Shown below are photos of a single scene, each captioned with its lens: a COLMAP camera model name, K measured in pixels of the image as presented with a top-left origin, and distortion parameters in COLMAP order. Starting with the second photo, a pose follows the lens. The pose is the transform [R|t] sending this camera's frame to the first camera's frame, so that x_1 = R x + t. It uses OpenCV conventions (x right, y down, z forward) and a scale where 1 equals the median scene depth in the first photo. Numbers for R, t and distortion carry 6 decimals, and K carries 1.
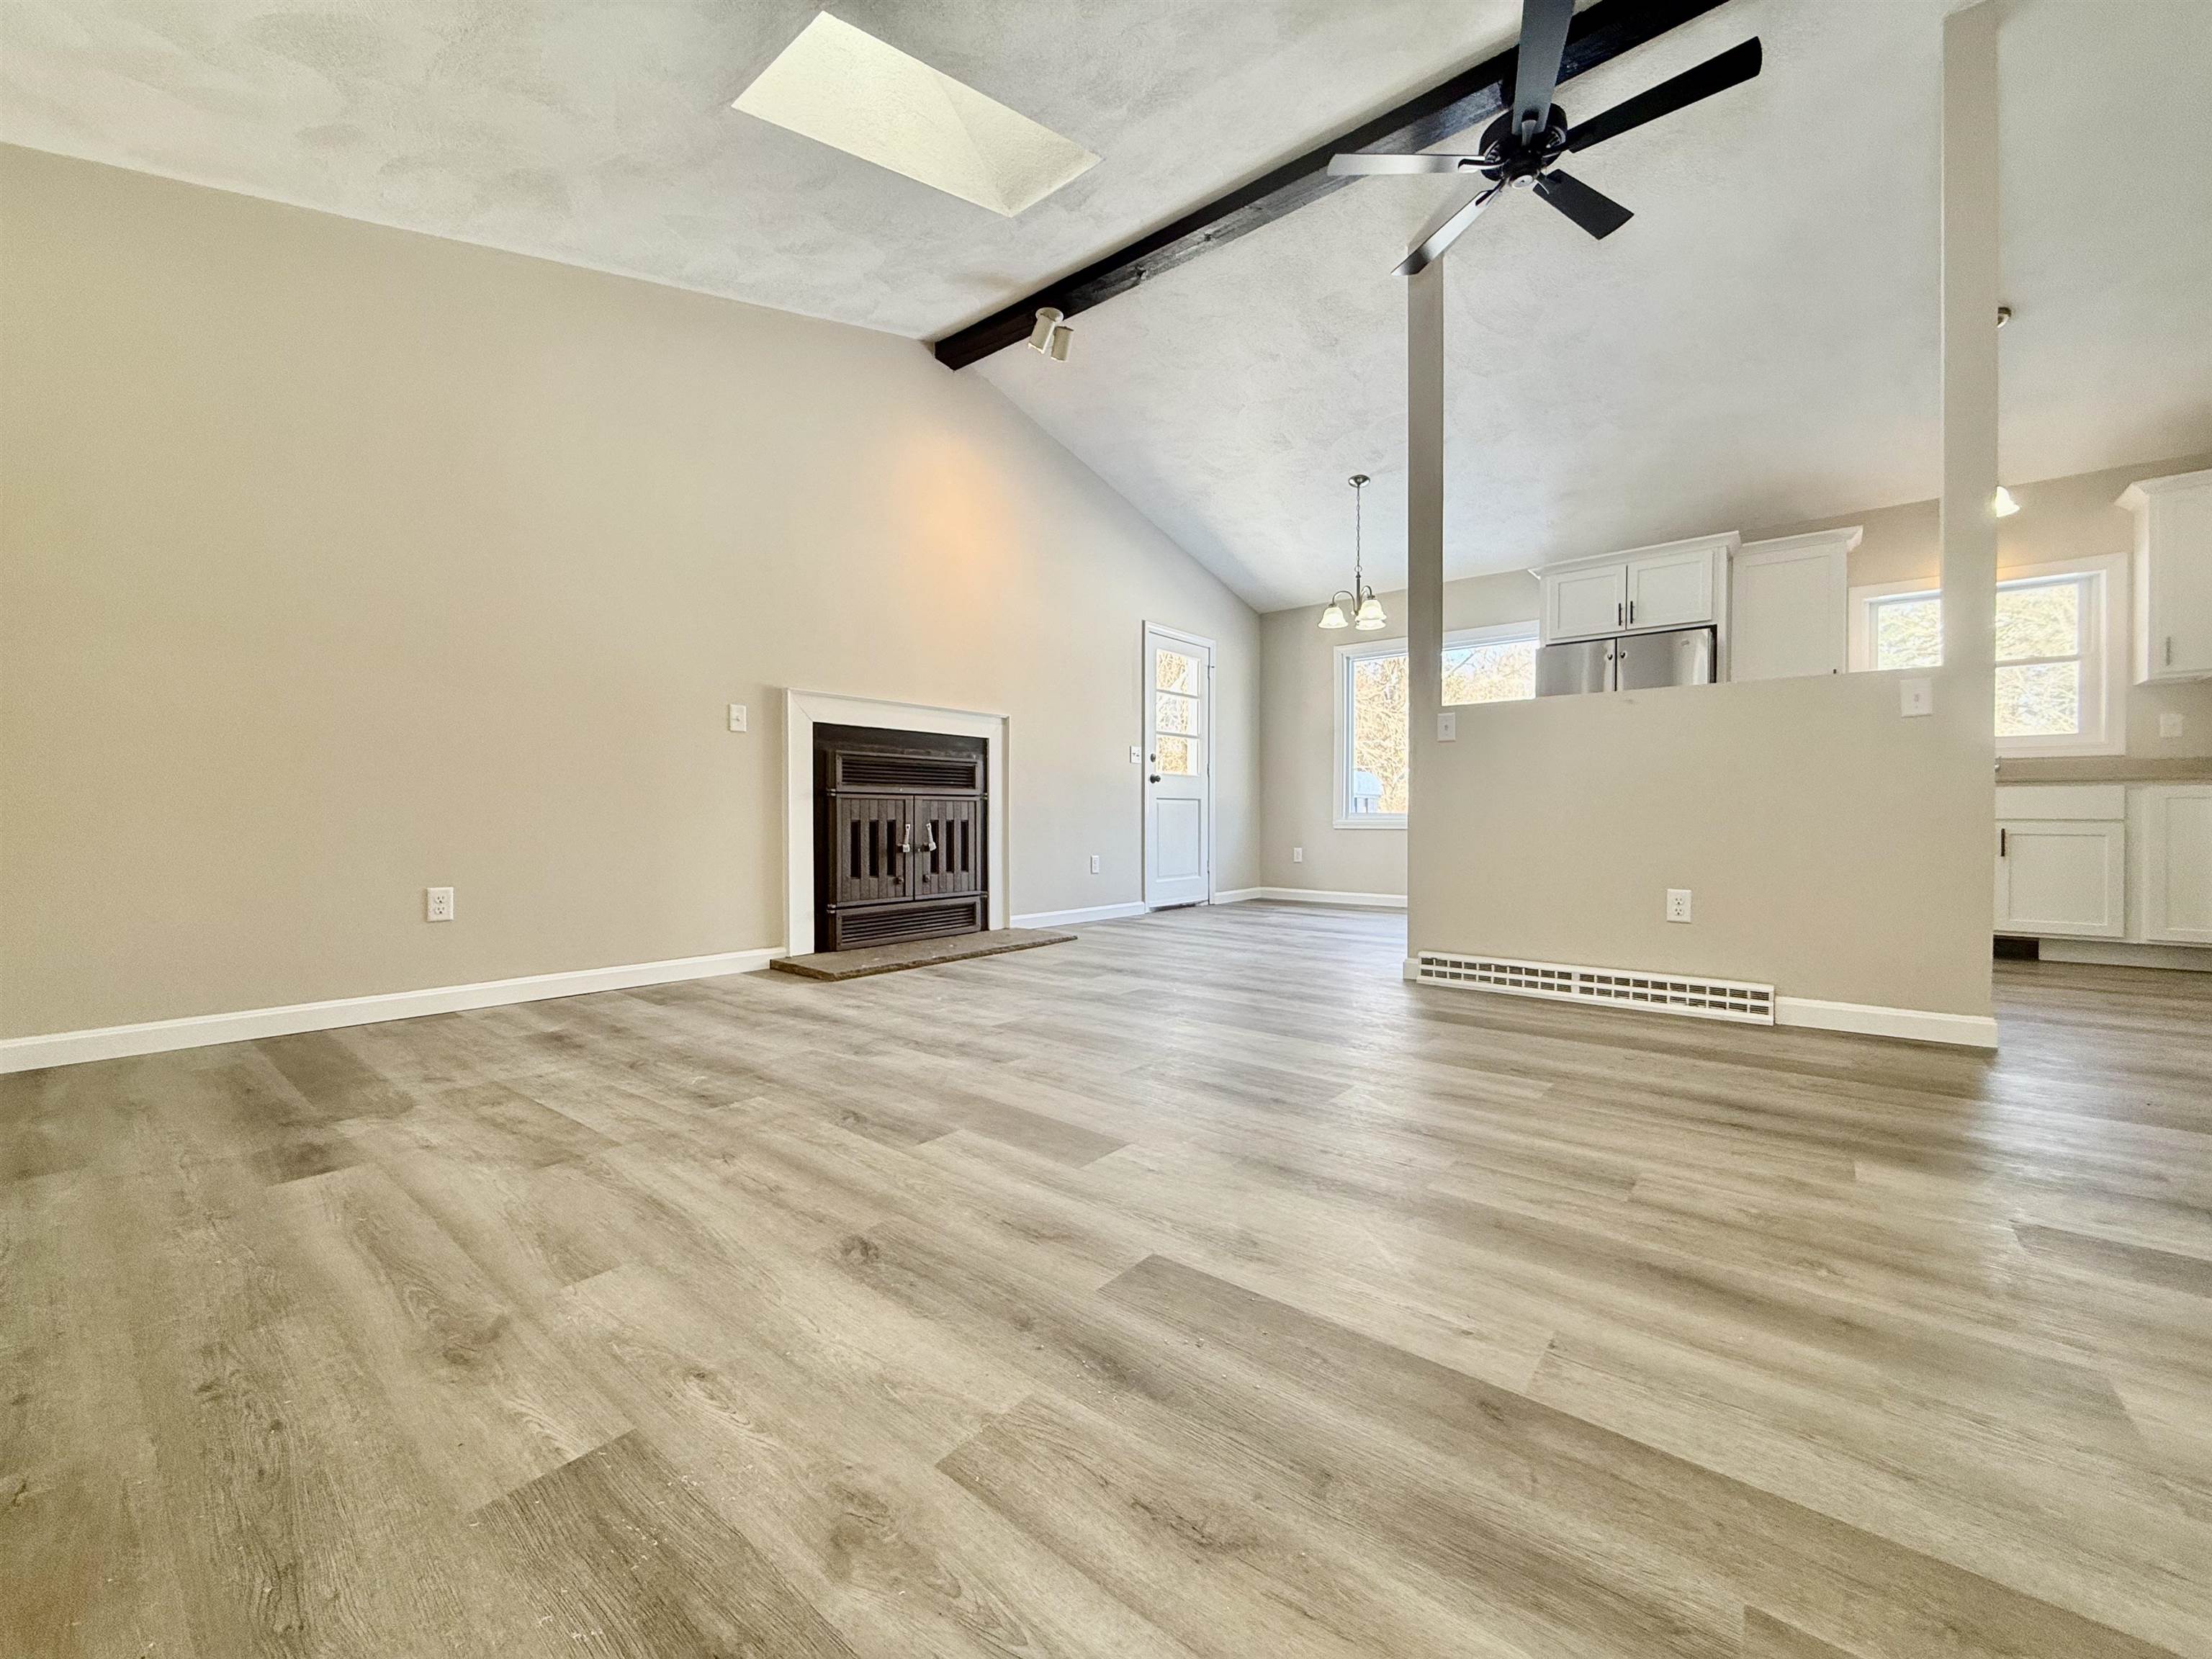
lens RADIAL K [[877.9, 0, 1100.5], [0, 877.9, 826.9], [0, 0, 1]] dist [-0.001596, 0.000110]
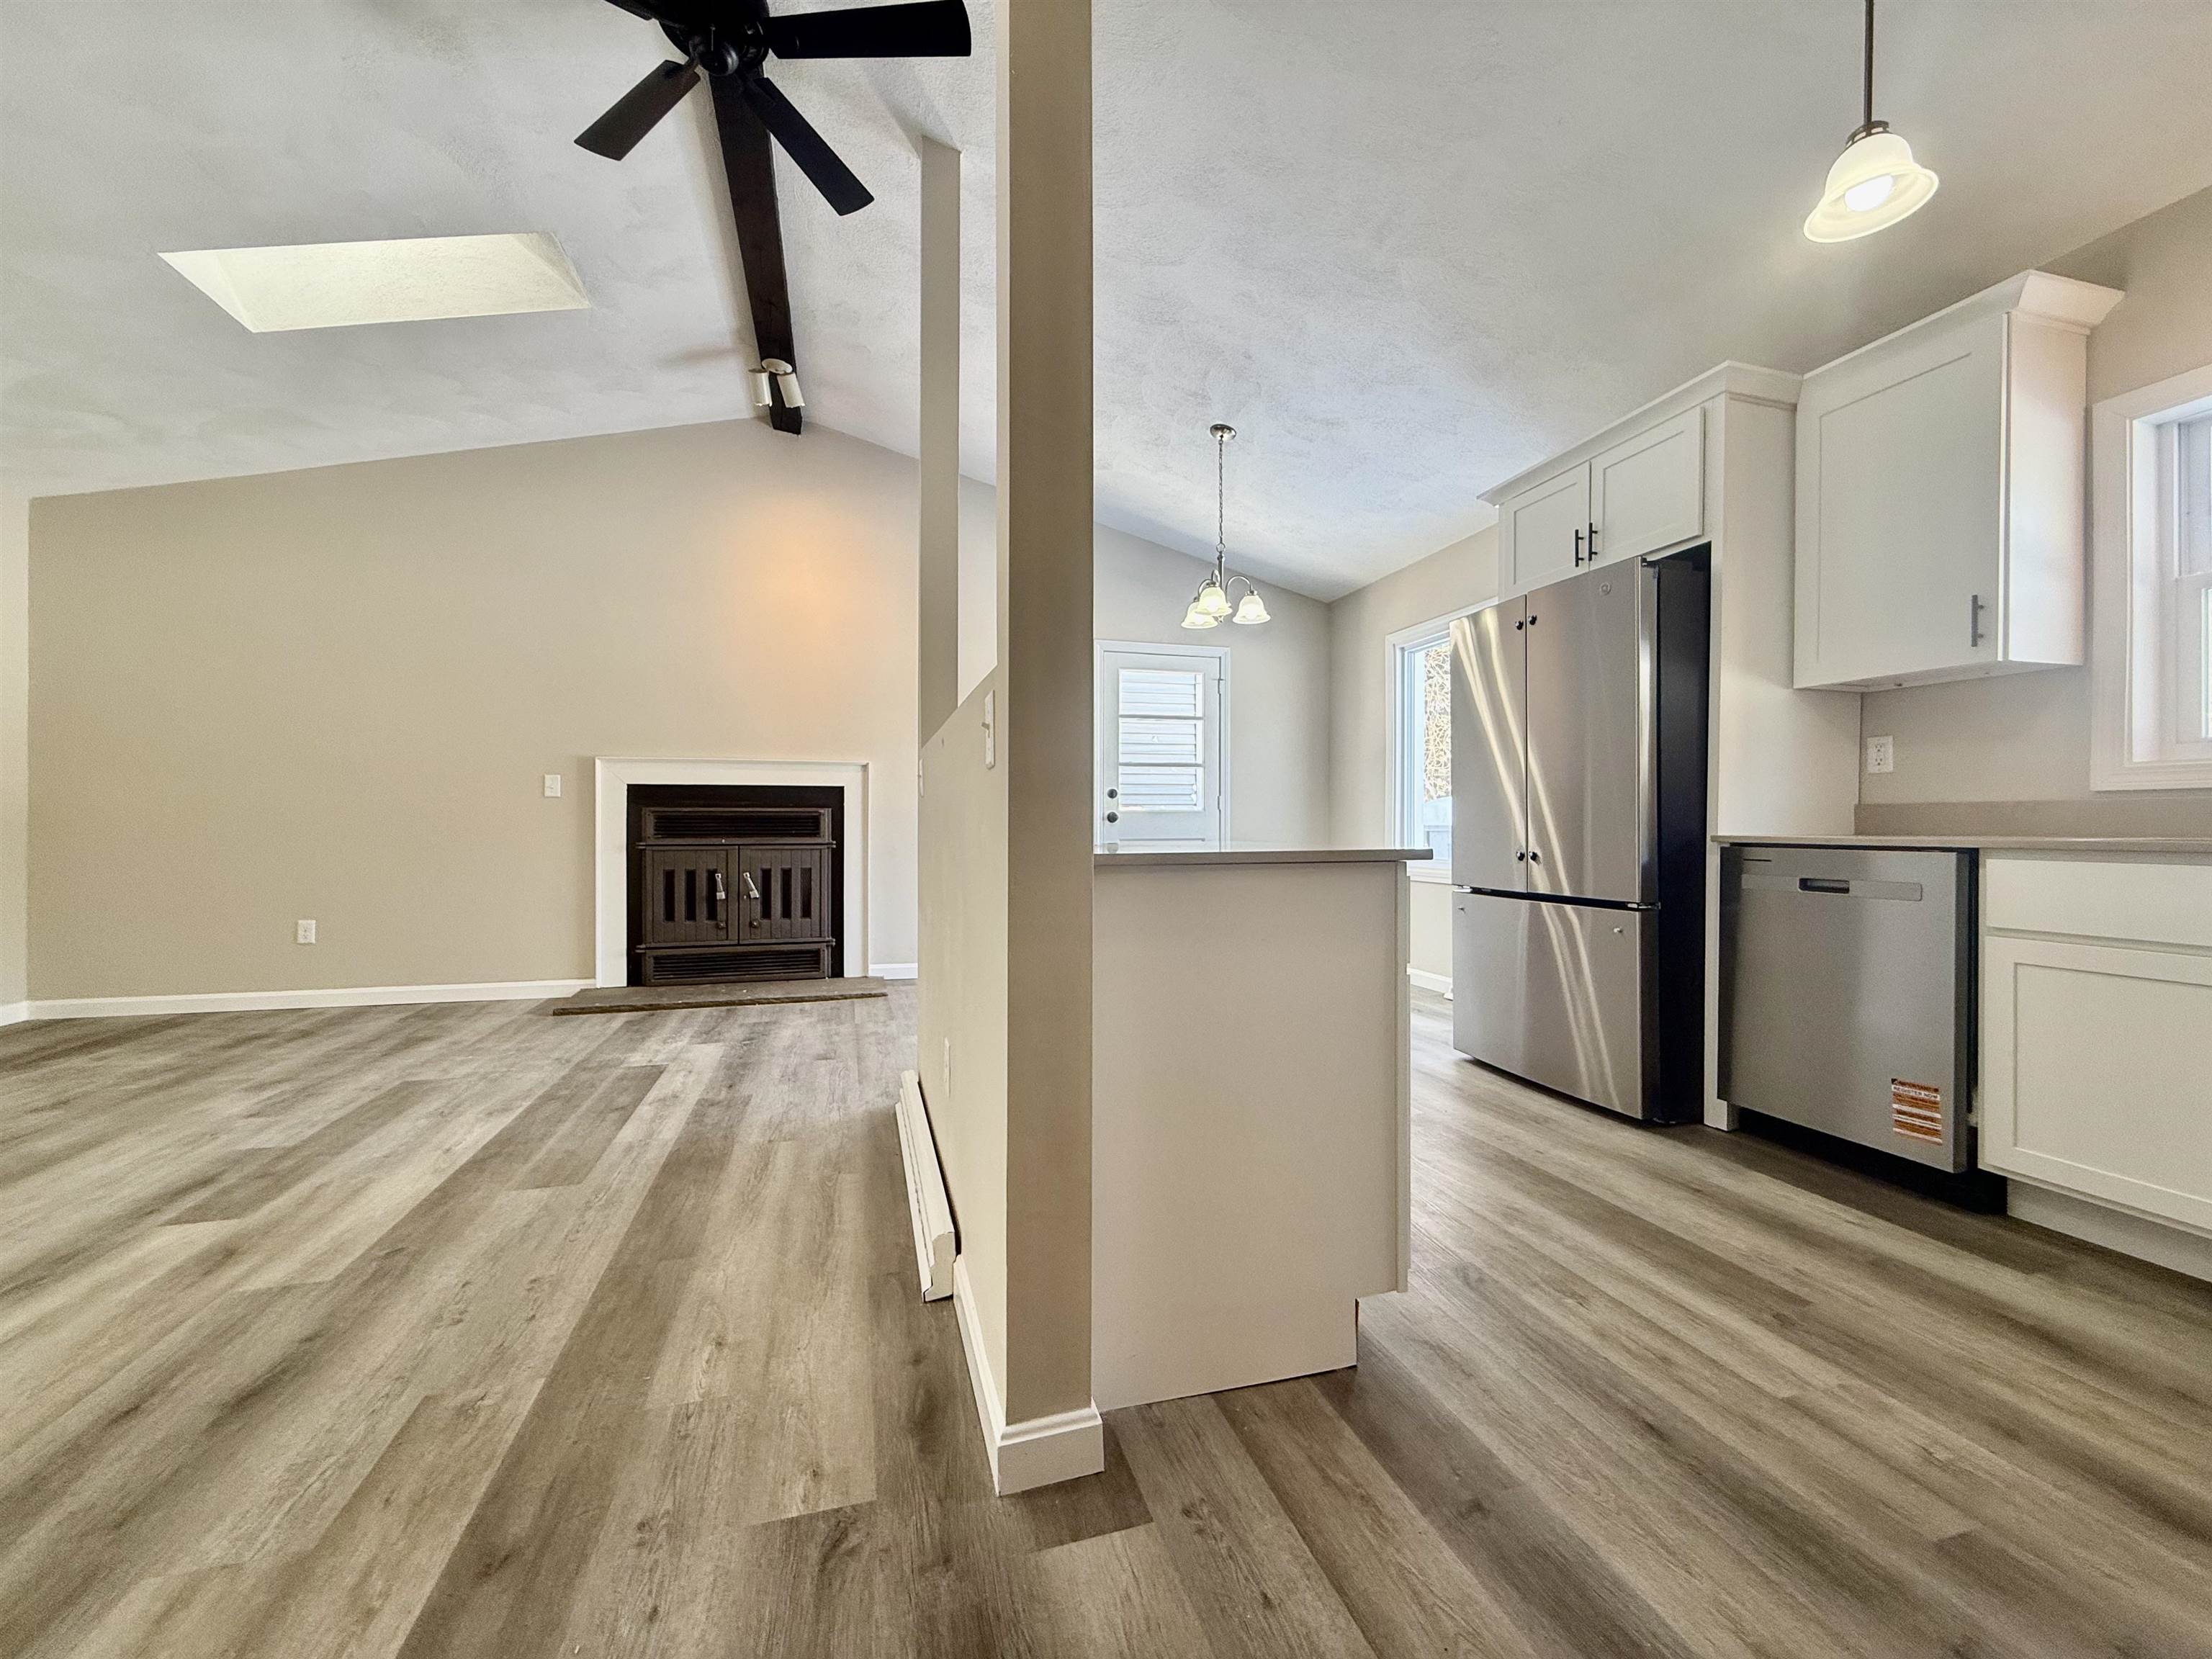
lens RADIAL K [[880.1, 0, 1100.7], [0, 880.1, 827.0], [0, 0, 1]] dist [-0.000652, -0.000095]
pose [[0.821088, 0.000373, -0.570801, 1.077113], [-0.005352, 0.999961, -0.007045, -0.076050], [0.570776, 0.008839, 0.821058, 0.528039]]
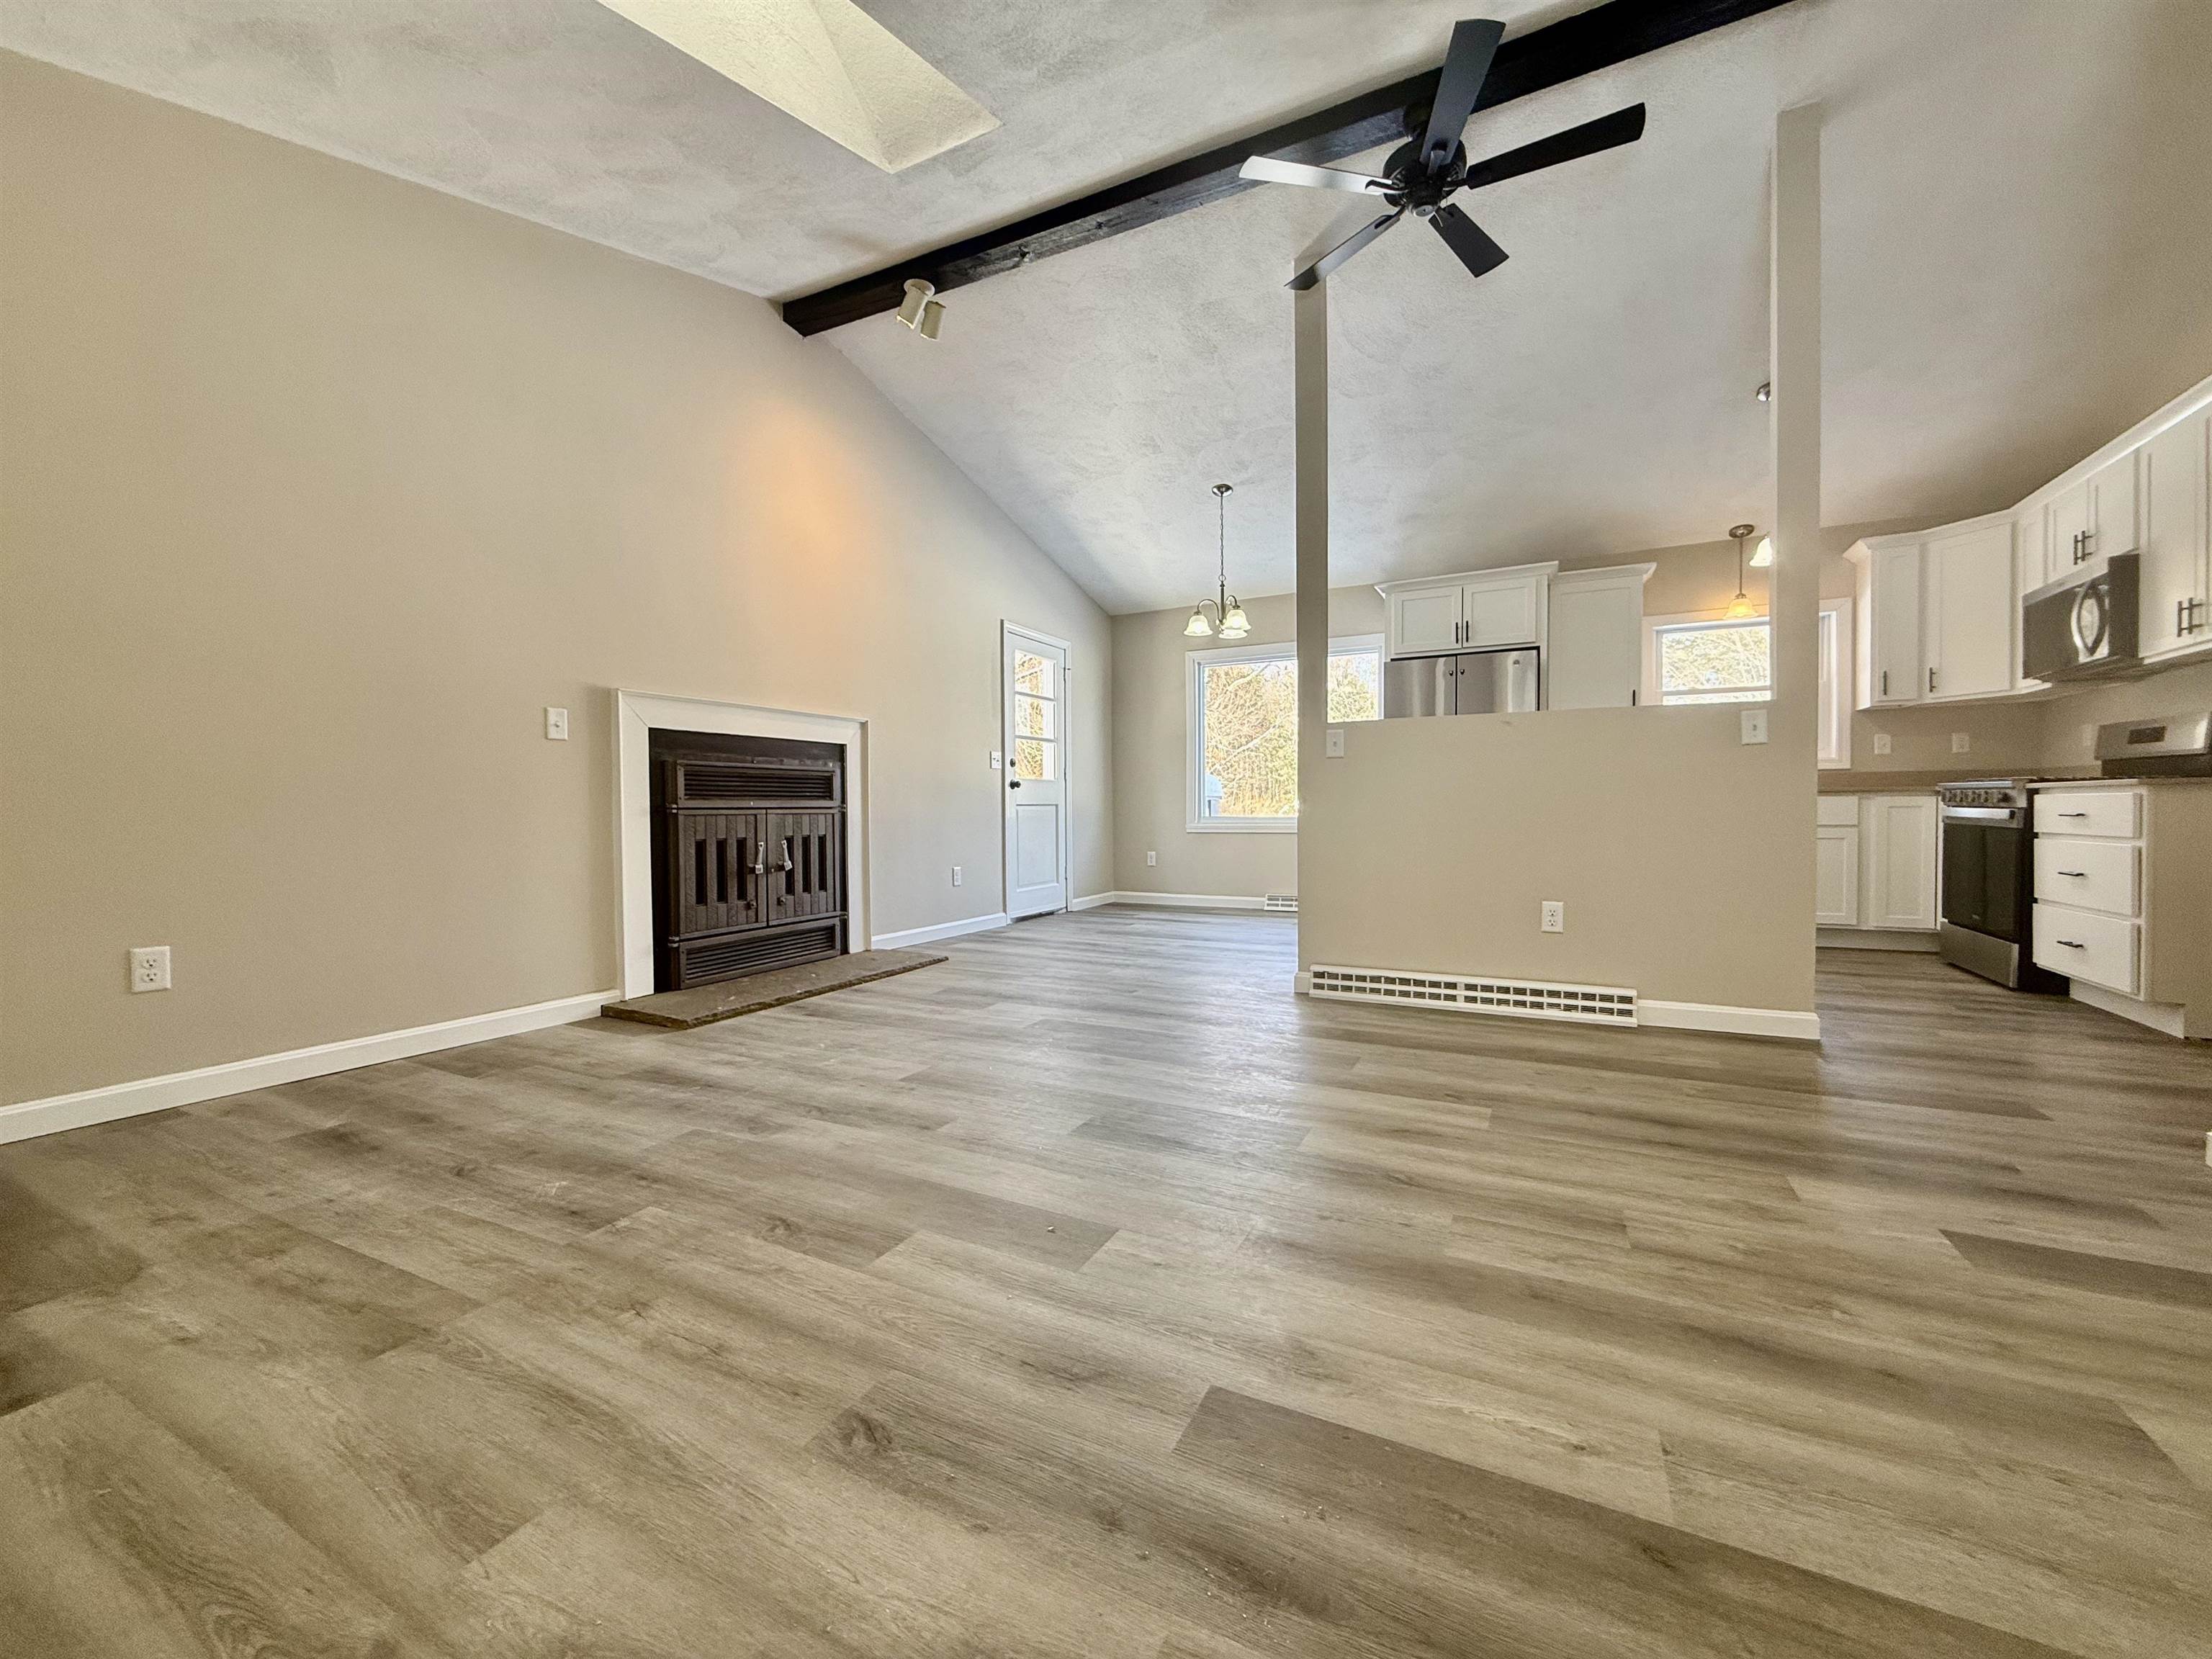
lens RADIAL K [[877.9, 0, 1100.5], [0, 877.9, 826.9], [0, 0, 1]] dist [-0.001596, 0.000110]
pose [[0.977401, -0.011022, 0.211105, -0.097023], [0.008960, 0.999902, 0.010721, -0.034648], [-0.211202, -0.008587, 0.977405, 0.074452]]
